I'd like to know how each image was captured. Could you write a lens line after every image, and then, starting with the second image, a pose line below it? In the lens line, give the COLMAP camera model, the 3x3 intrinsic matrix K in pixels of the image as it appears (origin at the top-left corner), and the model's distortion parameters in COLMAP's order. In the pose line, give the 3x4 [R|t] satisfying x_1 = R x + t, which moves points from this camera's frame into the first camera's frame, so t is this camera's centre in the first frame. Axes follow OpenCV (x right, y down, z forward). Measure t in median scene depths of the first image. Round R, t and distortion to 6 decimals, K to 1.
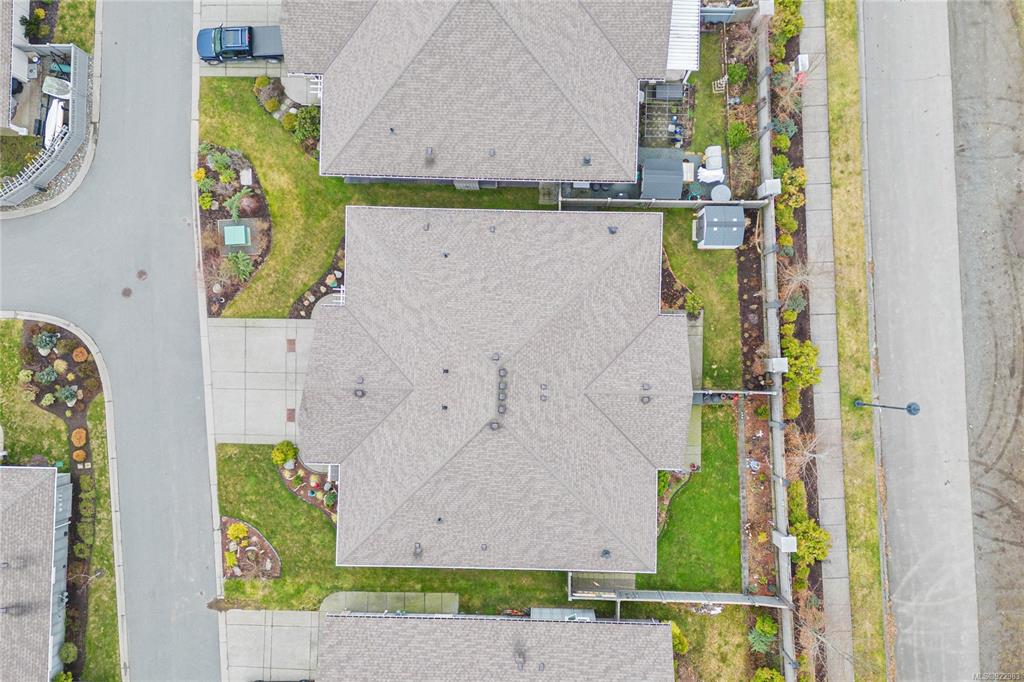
lens RADIAL K [[836.4, 0, 517.4], [0, 836.4, 338.5], [0, 0, 1]] dist [0.088541, -0.091735]
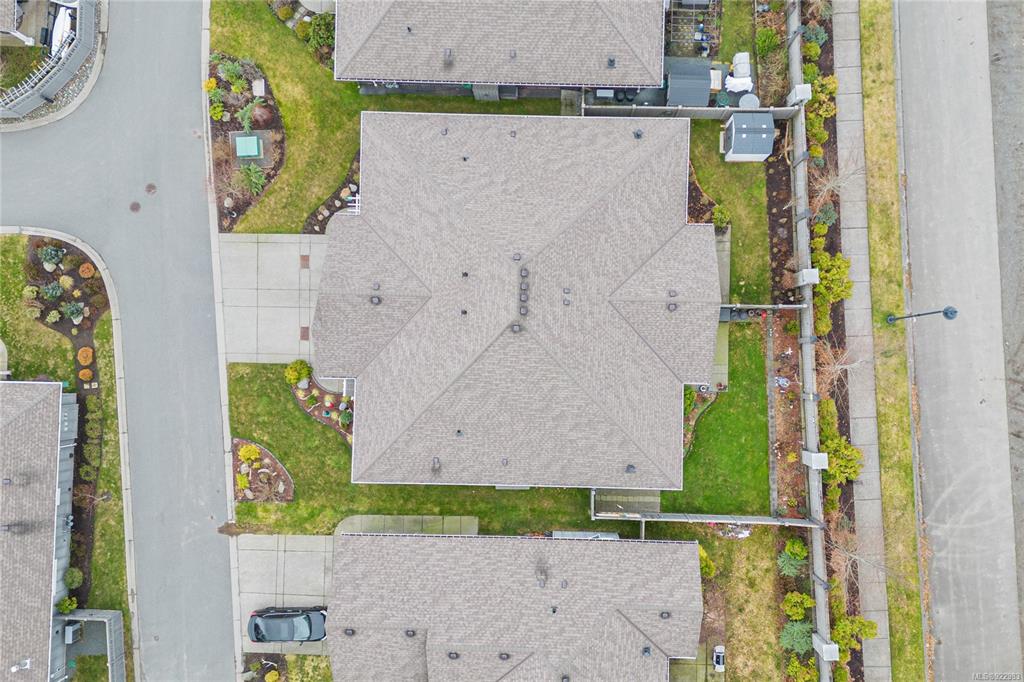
lens RADIAL K [[836.4, 0, 534.4], [0, 836.4, 339.2], [0, 0, 1]] dist [0.088541, -0.091735]
pose [[0.999999, 0.000313, 0.001655, -0.006586], [-0.000295, 0.999940, -0.010932, 0.109135], [-0.001658, 0.010931, 0.999939, 0.032172]]
